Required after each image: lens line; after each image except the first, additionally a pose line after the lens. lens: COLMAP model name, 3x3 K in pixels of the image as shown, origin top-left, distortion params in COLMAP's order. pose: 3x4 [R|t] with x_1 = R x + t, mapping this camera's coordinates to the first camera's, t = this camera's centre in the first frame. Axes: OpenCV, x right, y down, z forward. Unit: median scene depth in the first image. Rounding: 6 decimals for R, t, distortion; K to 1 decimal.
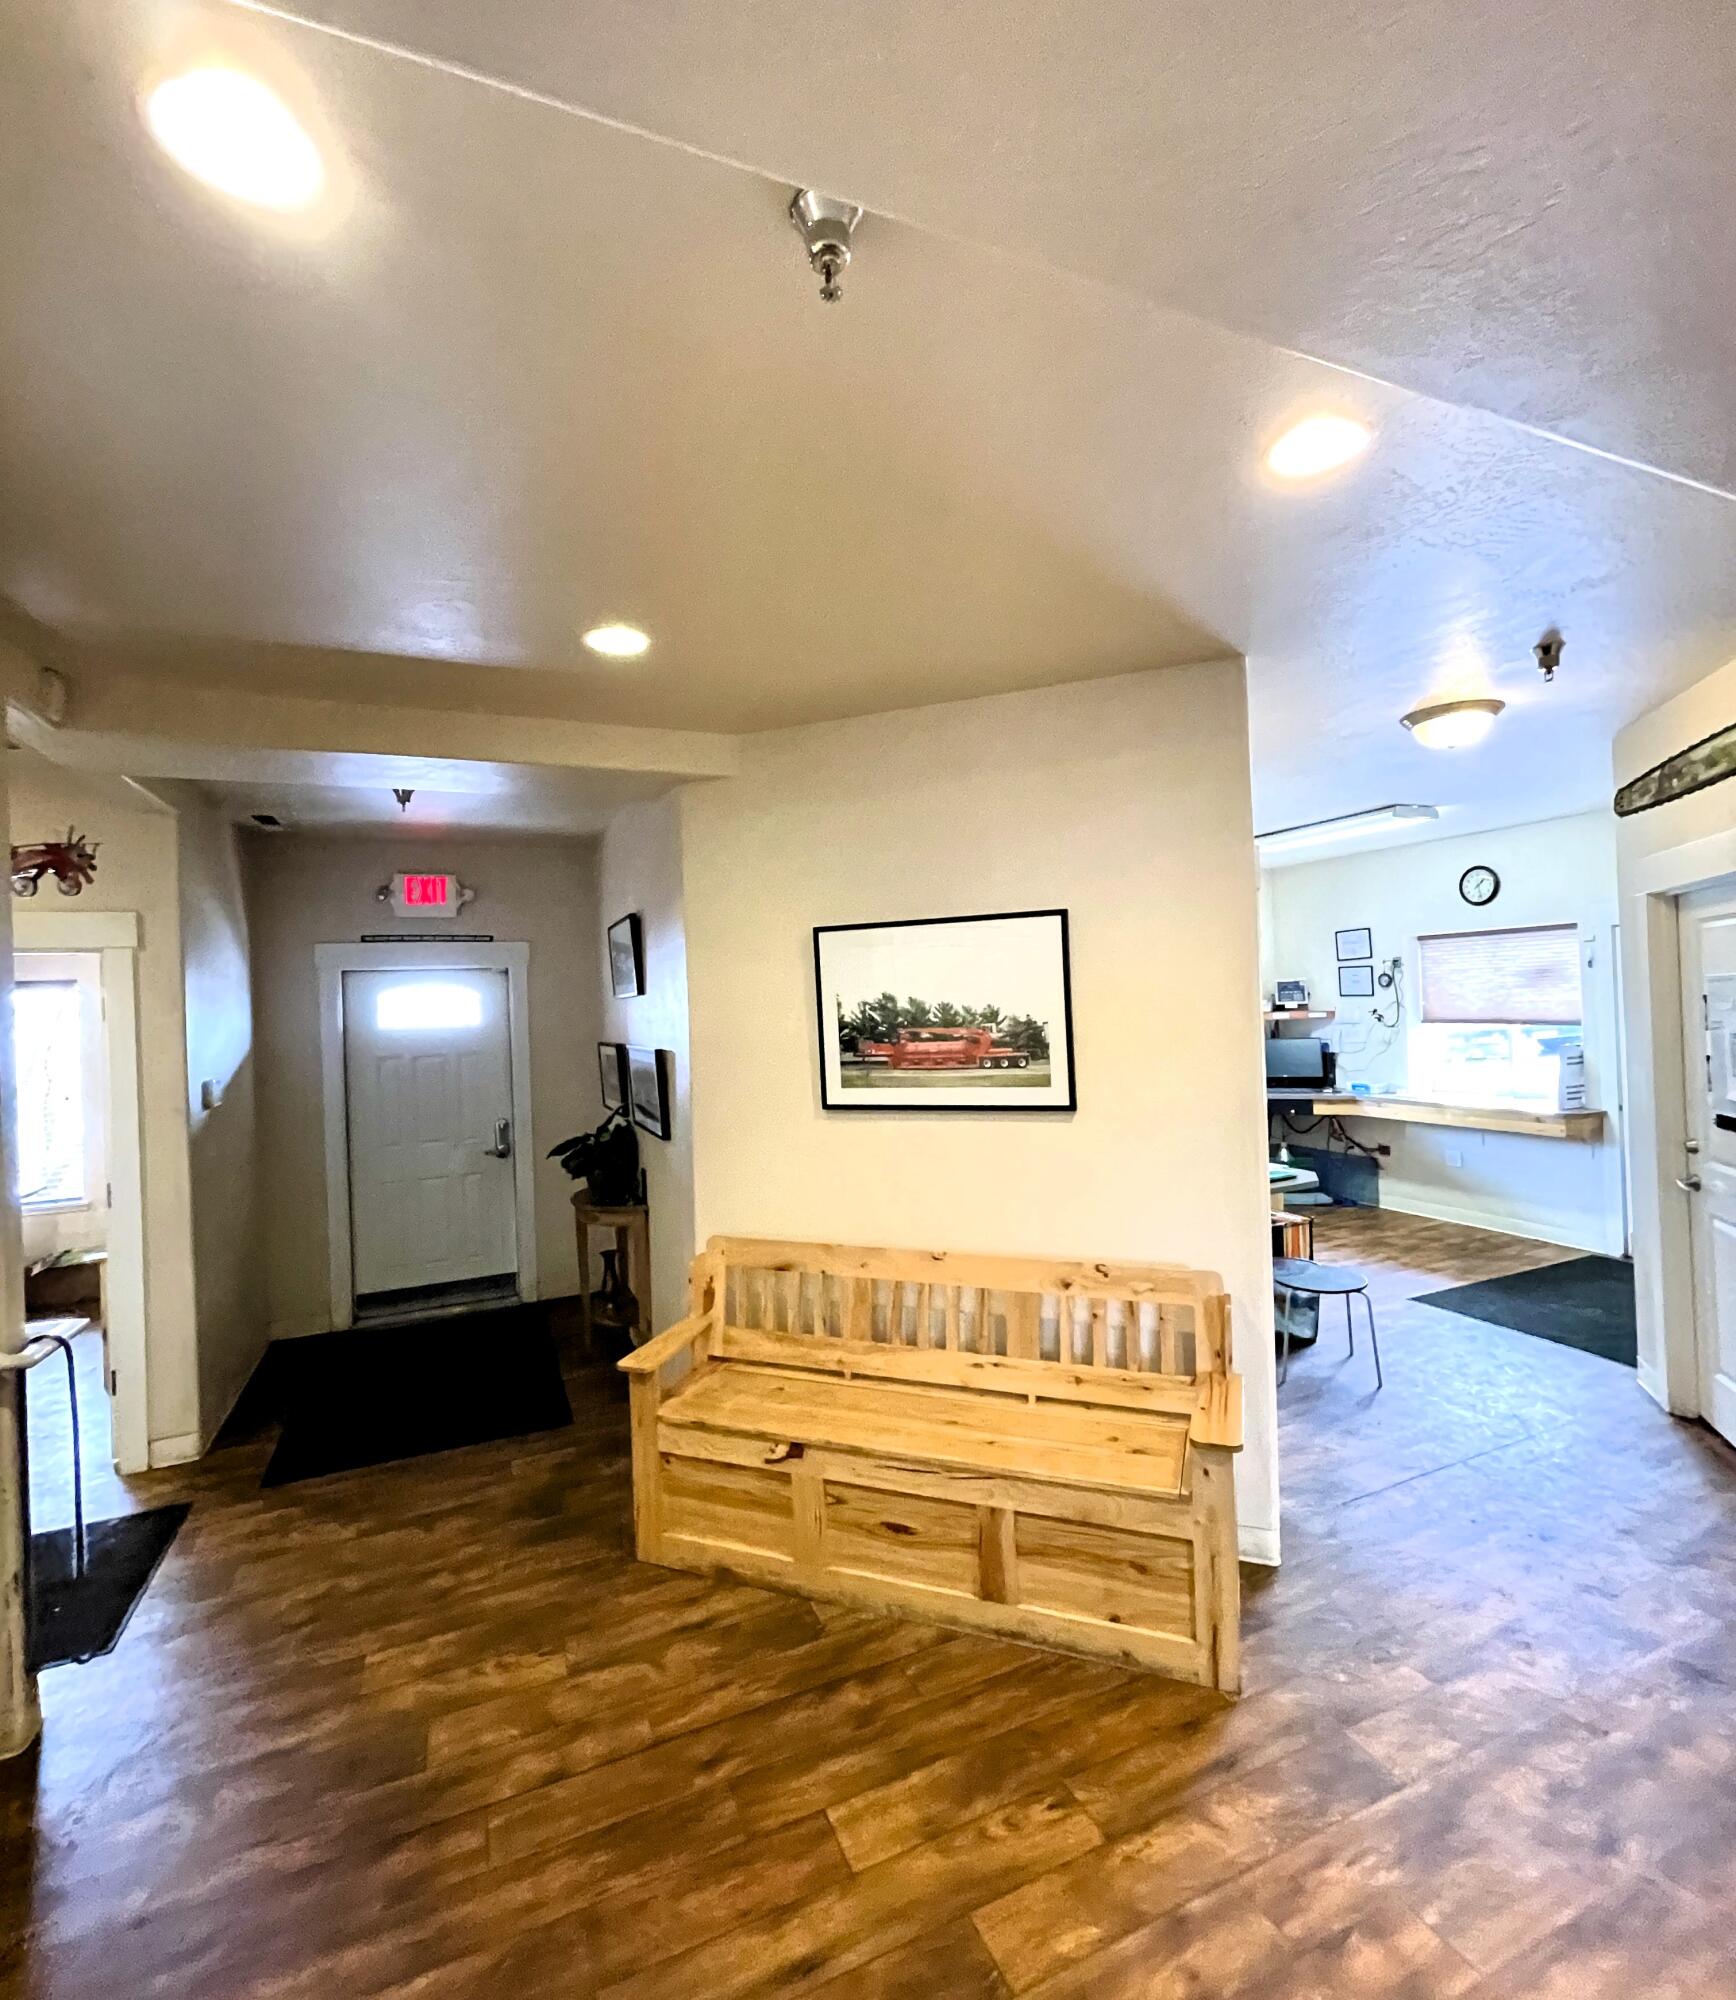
lens RADIAL K [[918.4, 0, 855.6], [0, 918.4, 1011.8], [0, 0, 1]] dist [0.014667, -0.001279]
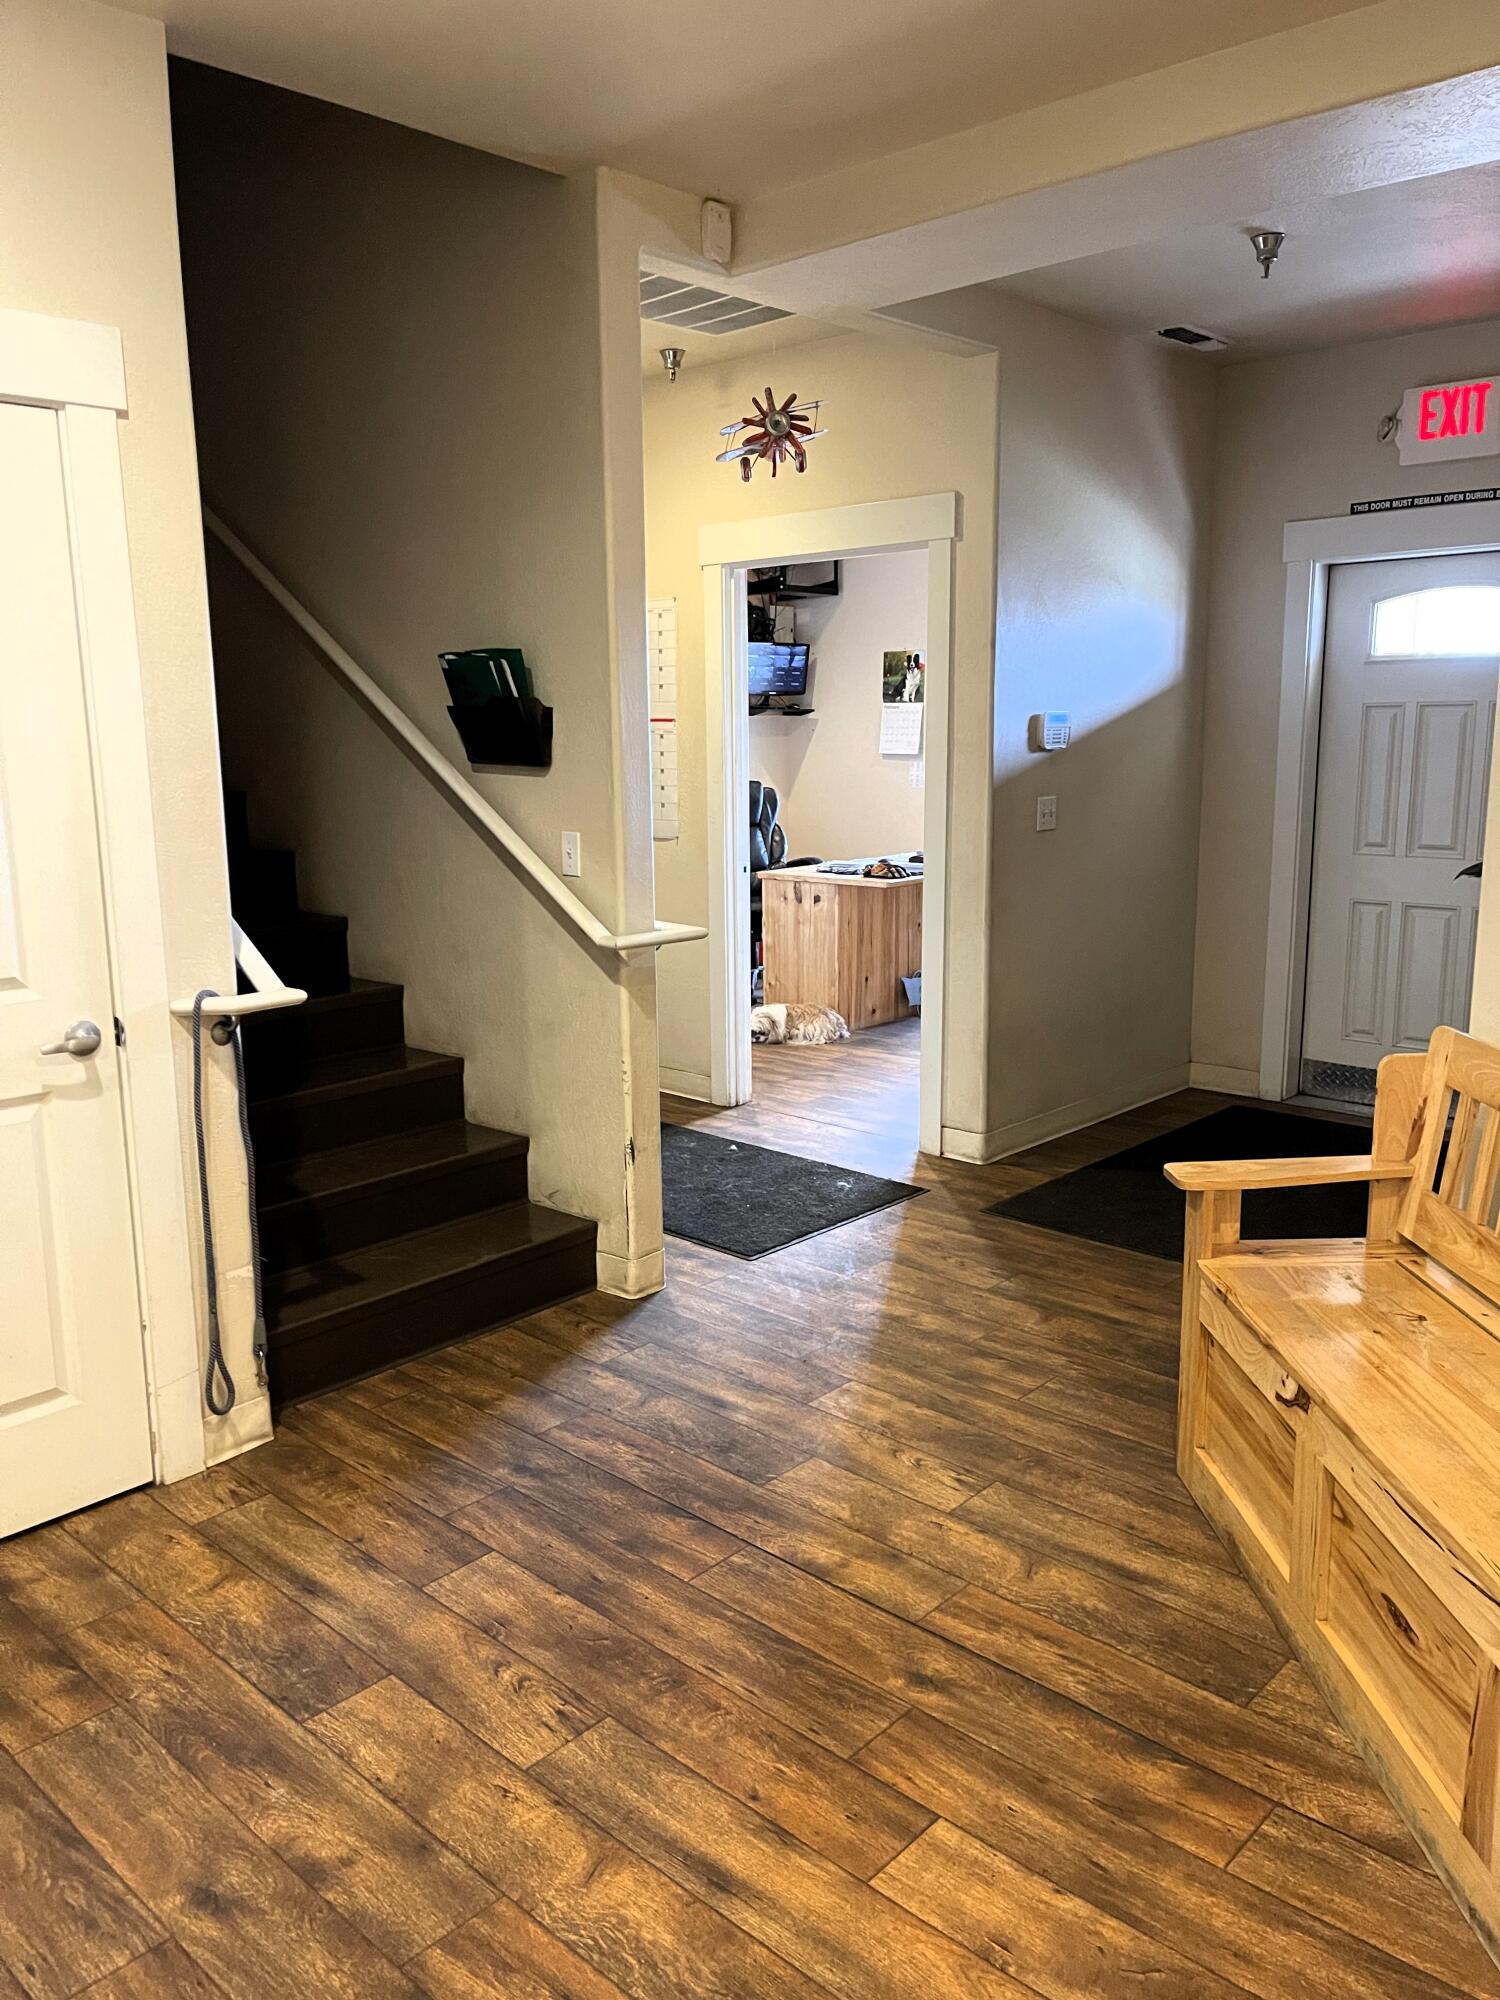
lens RADIAL K [[1497.9, 0, 763.8], [0, 1497.9, 1001.0], [0, 0, 1]] dist [0.030779, -0.037258]
pose [[0.402772, 0.193082, -0.894704, 0.564912], [-0.007468, 0.978158, 0.207730, 0.075462], [0.915270, -0.076986, 0.395416, 0.402366]]
